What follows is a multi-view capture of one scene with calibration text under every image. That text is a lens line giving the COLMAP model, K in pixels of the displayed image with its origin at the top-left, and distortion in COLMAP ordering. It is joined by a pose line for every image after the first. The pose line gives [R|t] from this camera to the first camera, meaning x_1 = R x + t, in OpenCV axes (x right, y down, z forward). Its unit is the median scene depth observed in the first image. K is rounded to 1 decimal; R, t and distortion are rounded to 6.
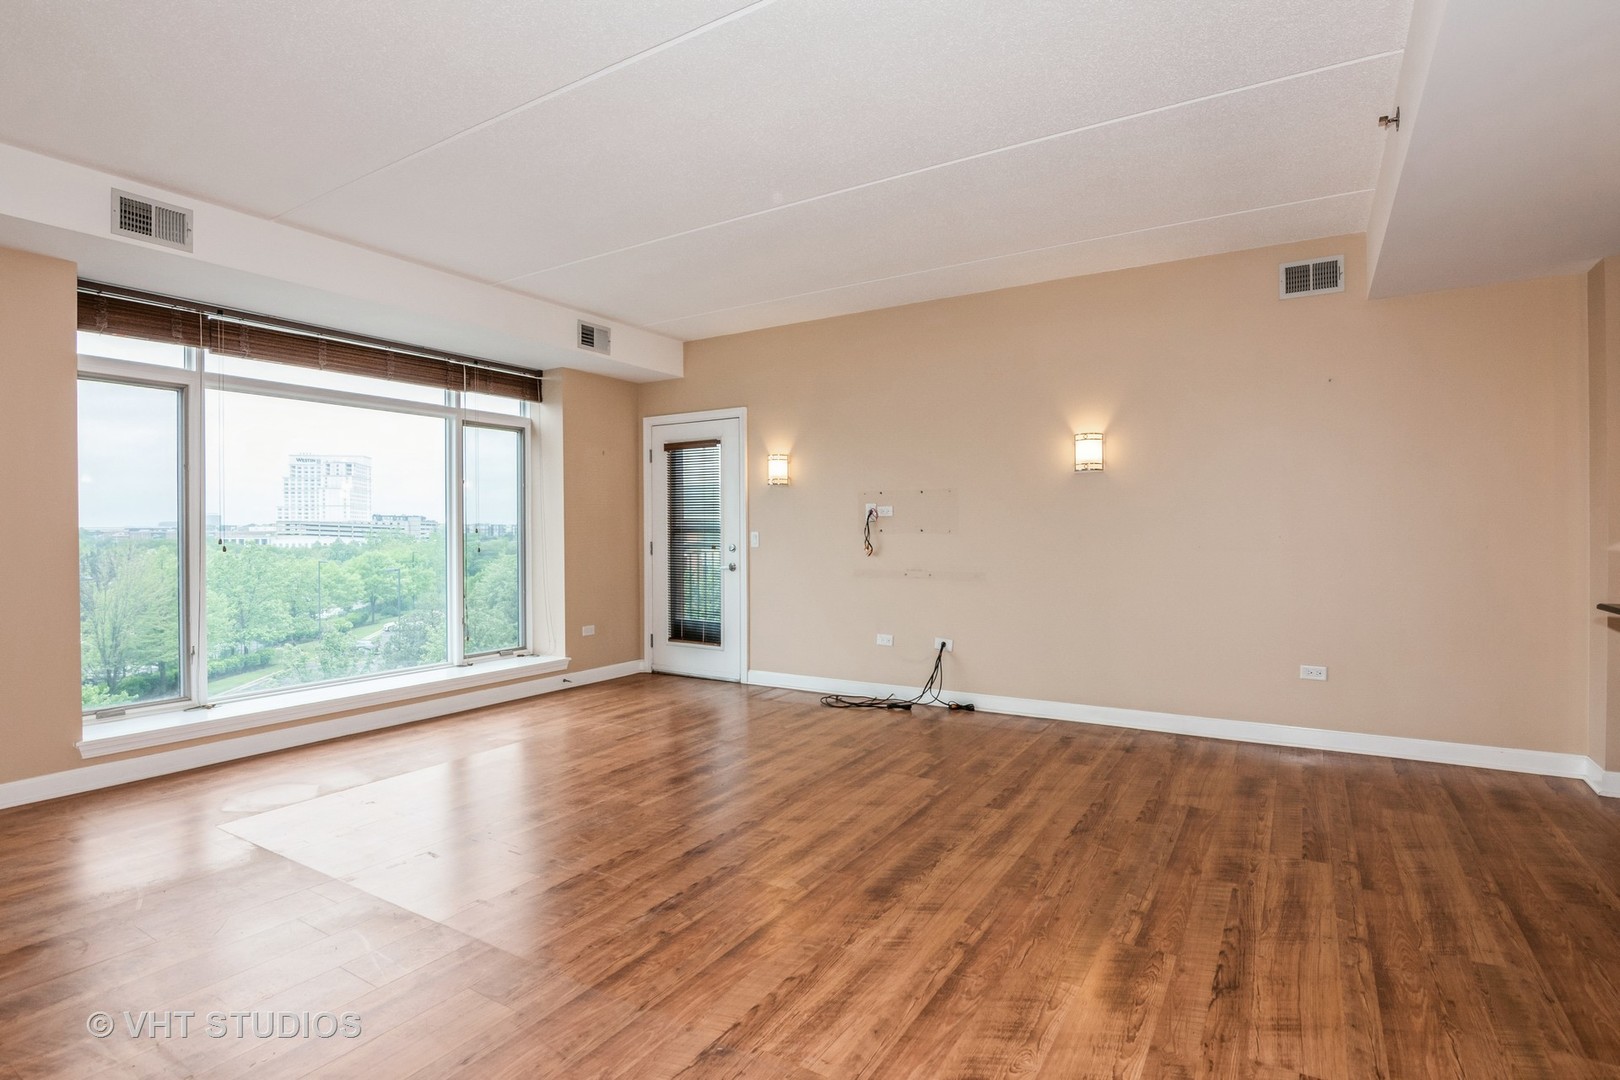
lens RADIAL K [[798.9, 0, 812.8], [0, 798.9, 522.3], [0, 0, 1]] dist [-0.000912, -0.000445]
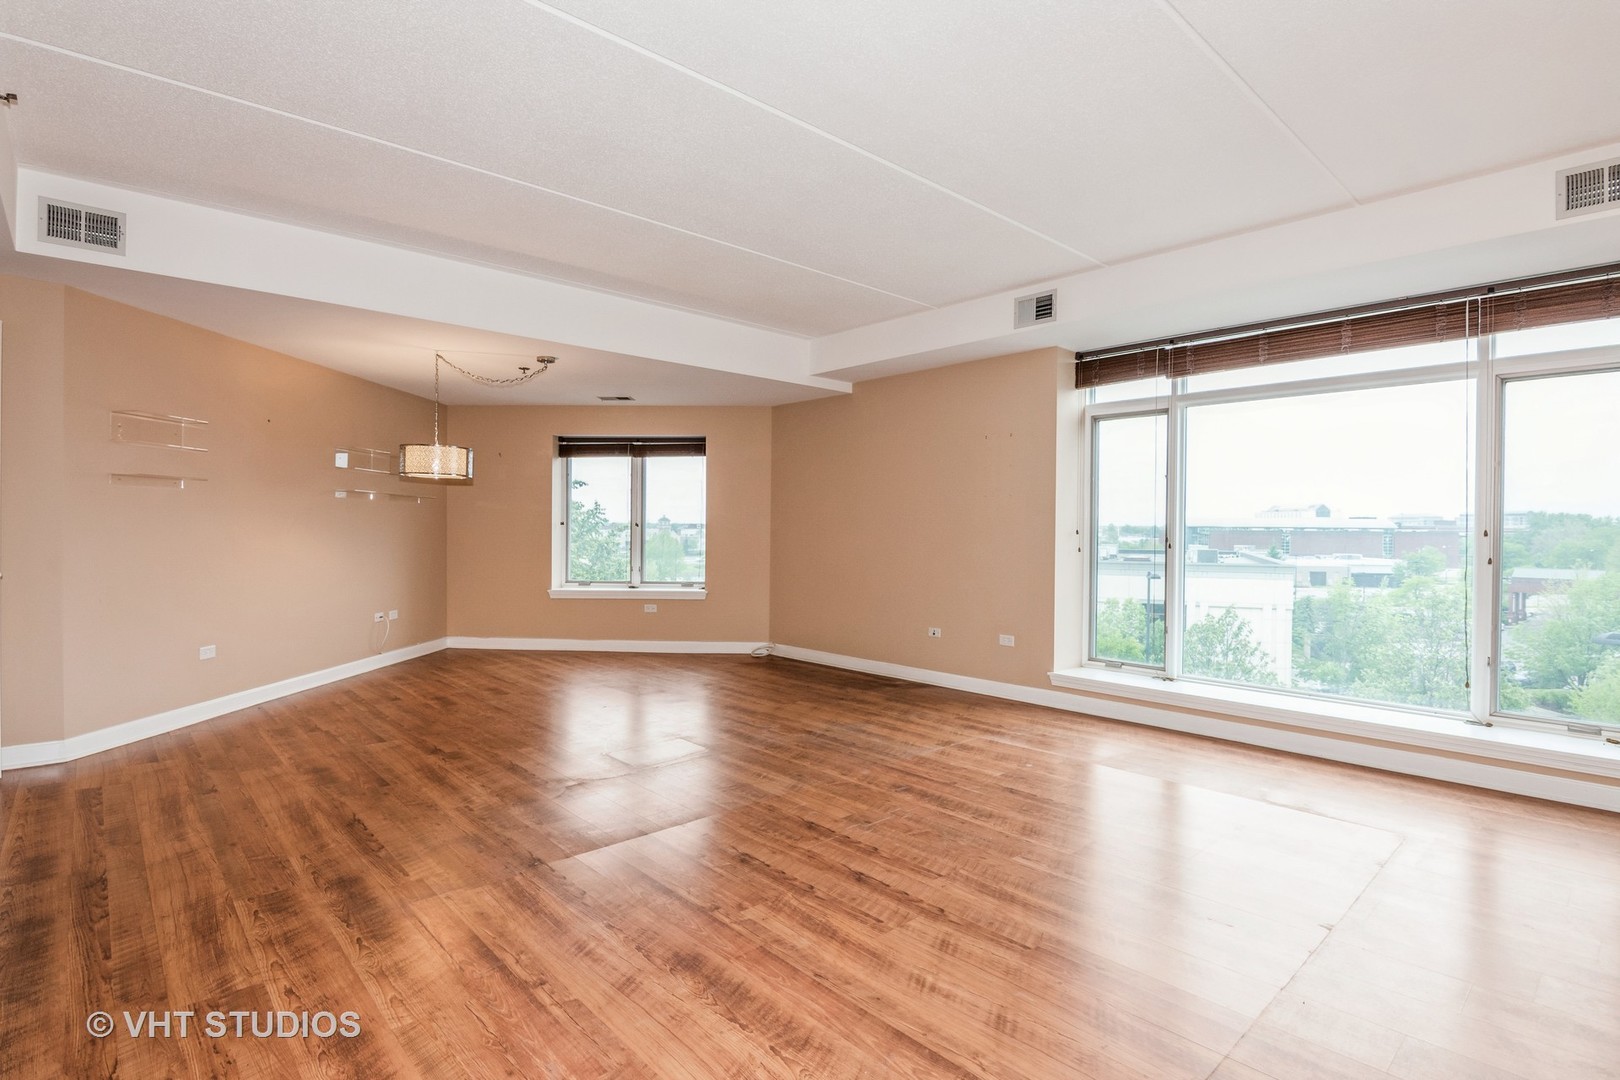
lens RADIAL K [[789.9, 0, 818.5], [0, 789.9, 535.6], [0, 0, 1]] dist [-0.019832, -0.000269]
pose [[-0.261596, 0.011058, -0.965114, 0.695845], [0.002641, 0.999939, 0.010741, 0.007187], [0.965174, 0.000261, -0.261609, 1.118660]]
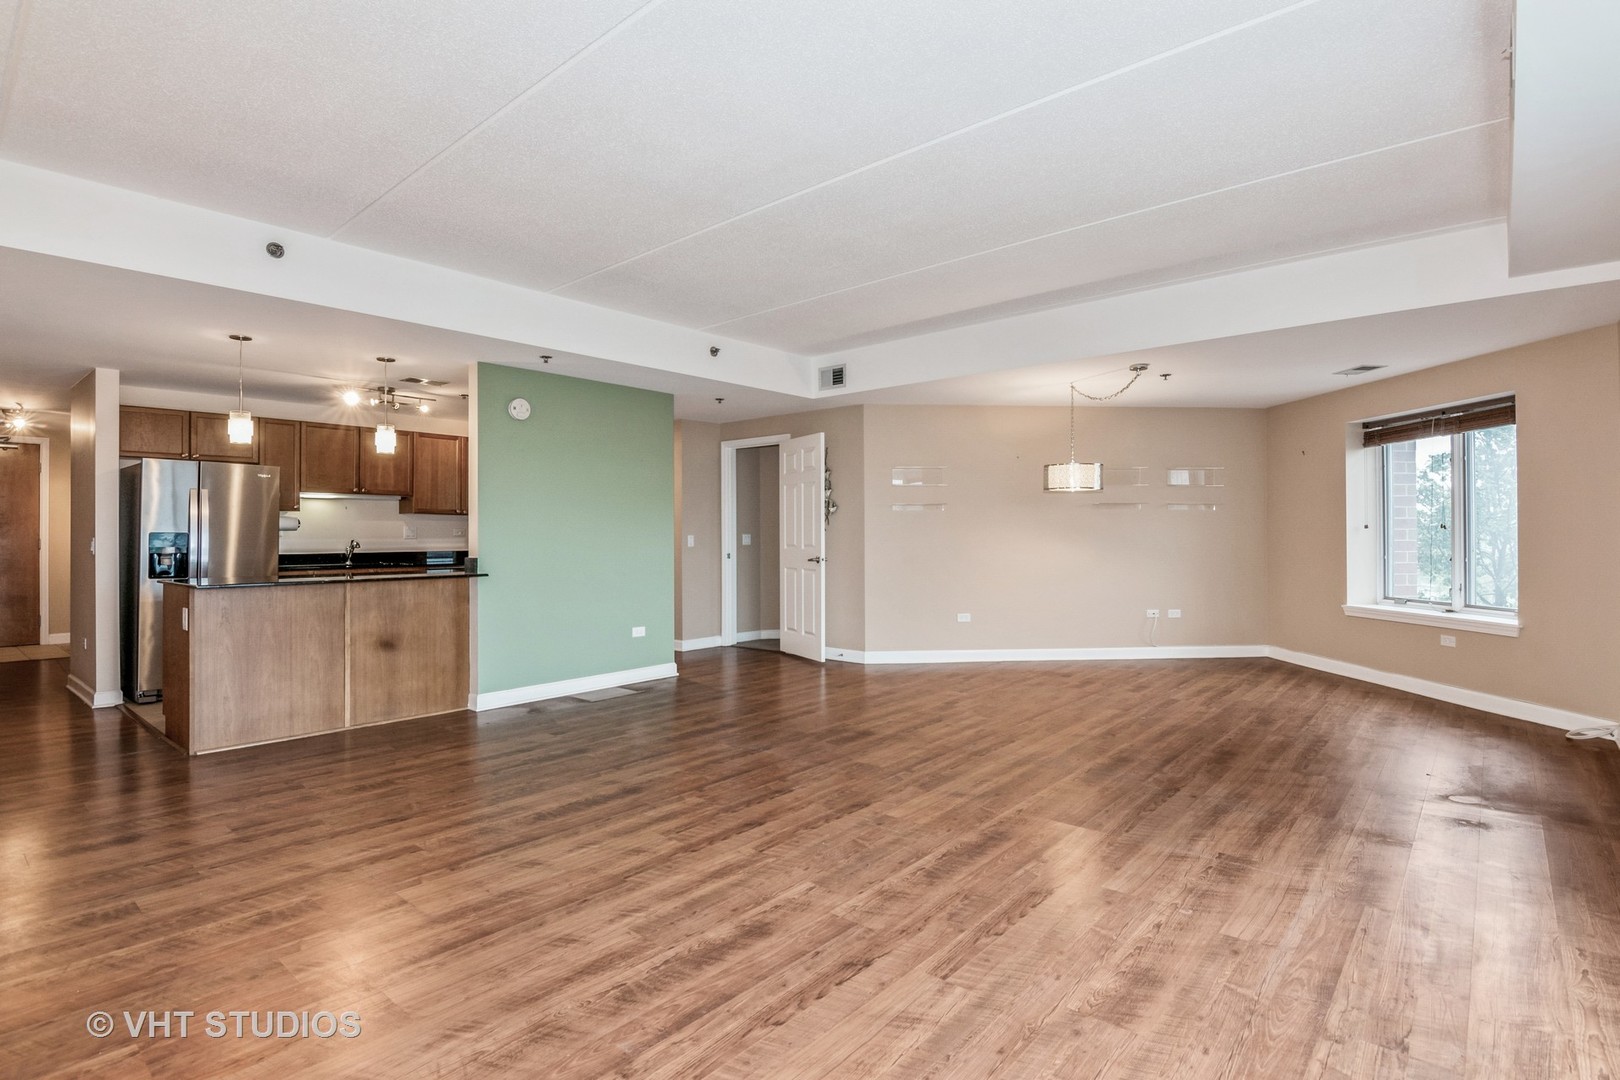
lens RADIAL K [[789.9, 0, 818.5], [0, 789.9, 535.6], [0, 0, 1]] dist [-0.019832, -0.000269]
pose [[-0.989175, 0.009772, 0.146417, -0.373881], [0.008494, 0.999920, -0.009354, 0.023136], [-0.146497, -0.008009, -0.989179, 1.939780]]
